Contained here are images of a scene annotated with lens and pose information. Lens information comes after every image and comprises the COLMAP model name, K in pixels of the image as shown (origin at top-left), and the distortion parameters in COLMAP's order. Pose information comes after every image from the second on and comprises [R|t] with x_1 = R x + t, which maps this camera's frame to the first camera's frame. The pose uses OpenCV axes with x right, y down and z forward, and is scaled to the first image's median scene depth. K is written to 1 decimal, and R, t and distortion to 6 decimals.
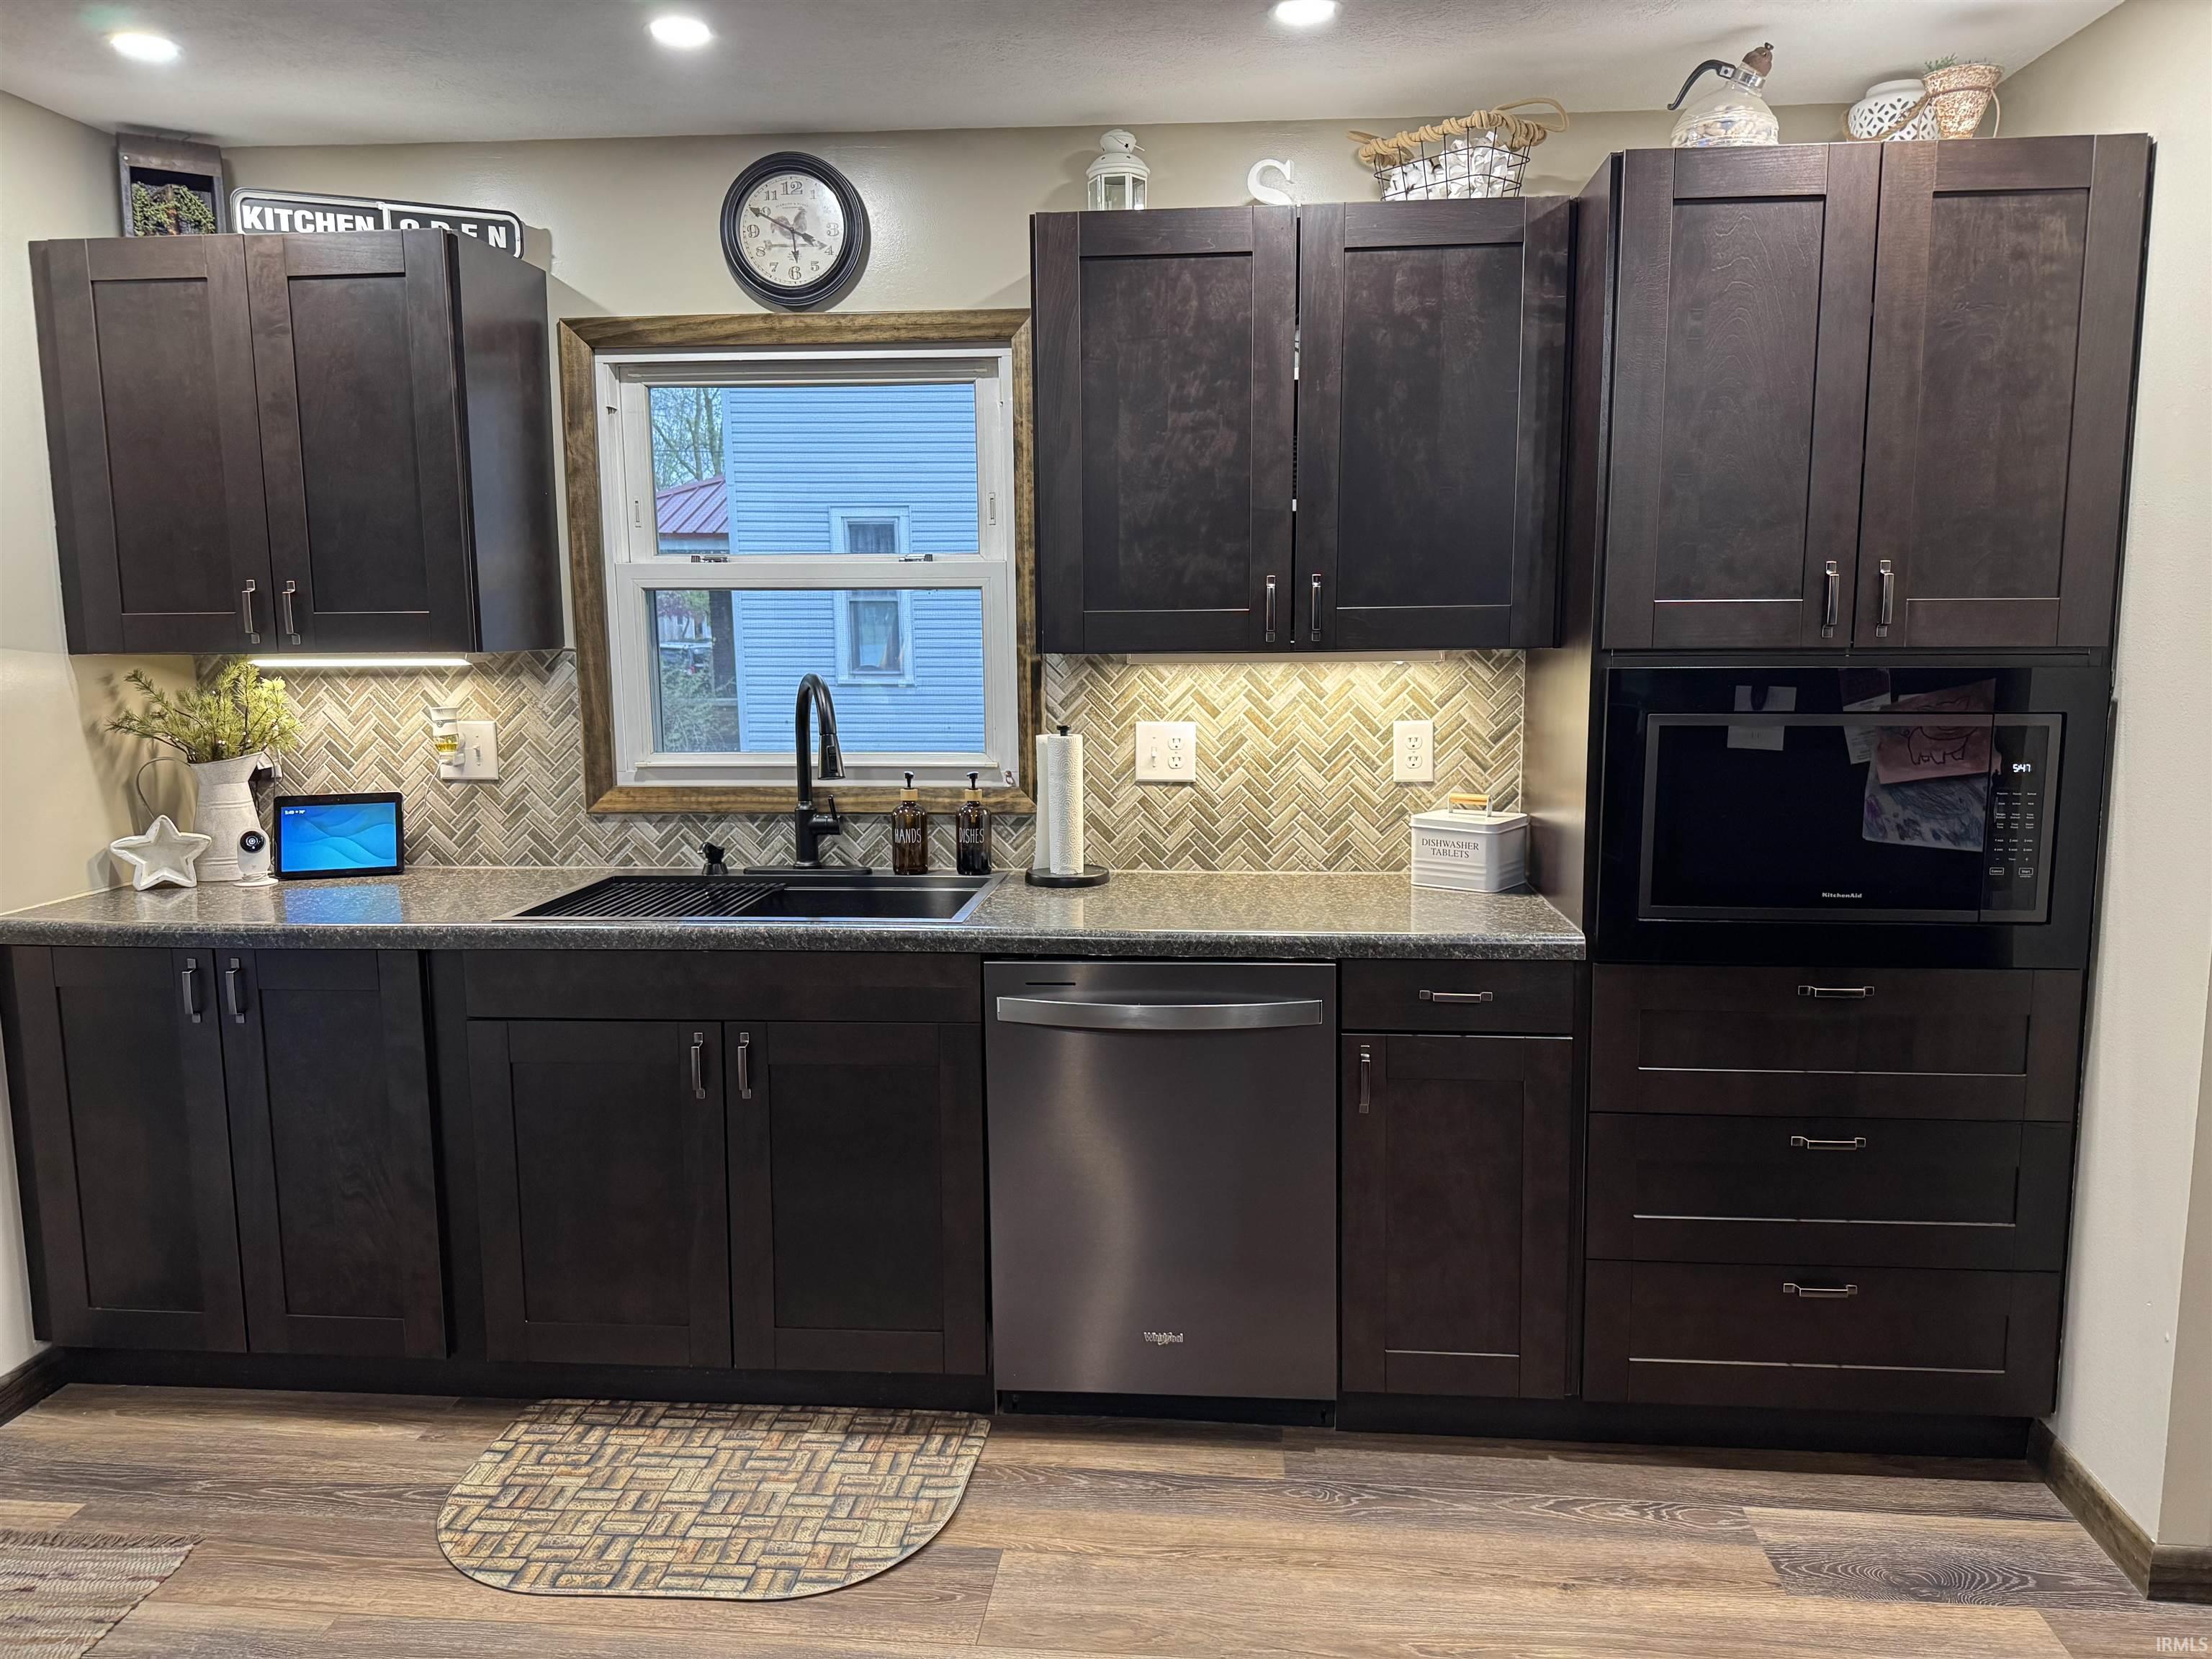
lens RADIAL K [[1554.5, 0, 1079.1], [0, 1554.5, 842.3], [0, 0, 1]] dist [0.102800, -0.177484]
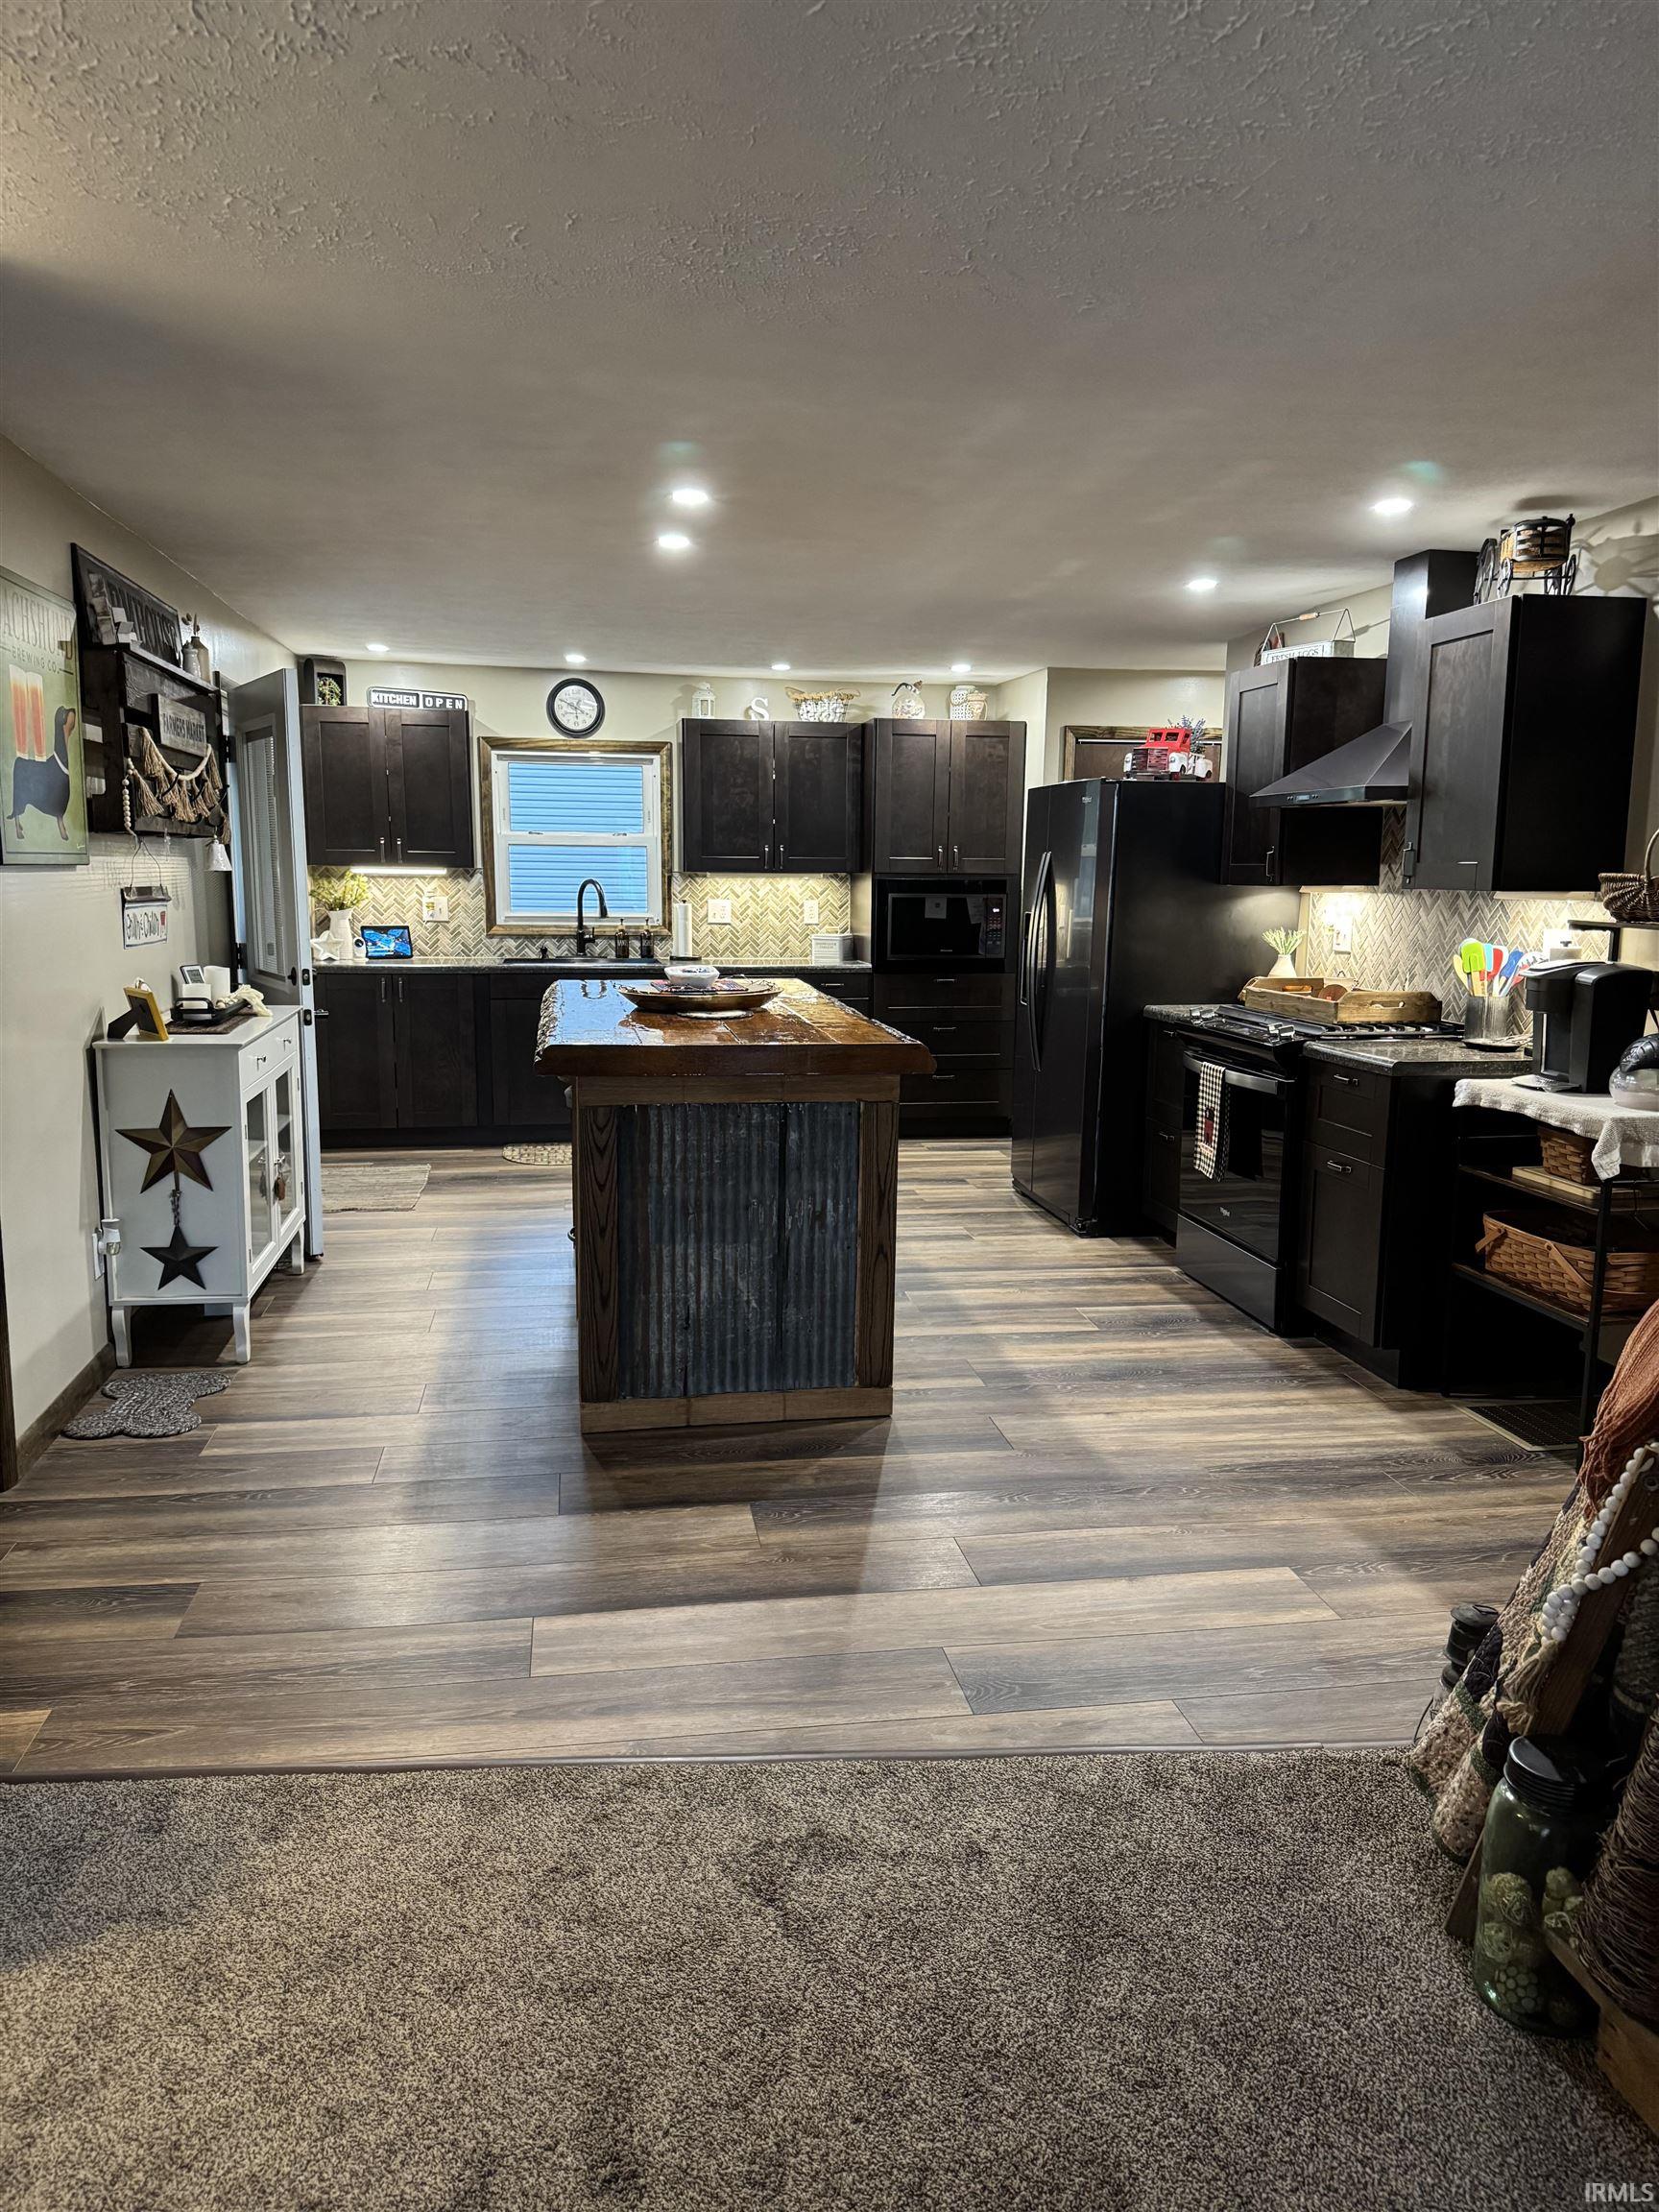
lens RADIAL K [[1560.0, 0, 830.5], [0, 1560.0, 1123.3], [0, 0, 1]] dist [0.057435, -0.053129]
pose [[0.962715, -0.024836, 0.269377, -0.490086], [0.020853, 0.999627, 0.017638, 0.259845], [-0.269714, -0.011363, 0.962873, -1.610450]]
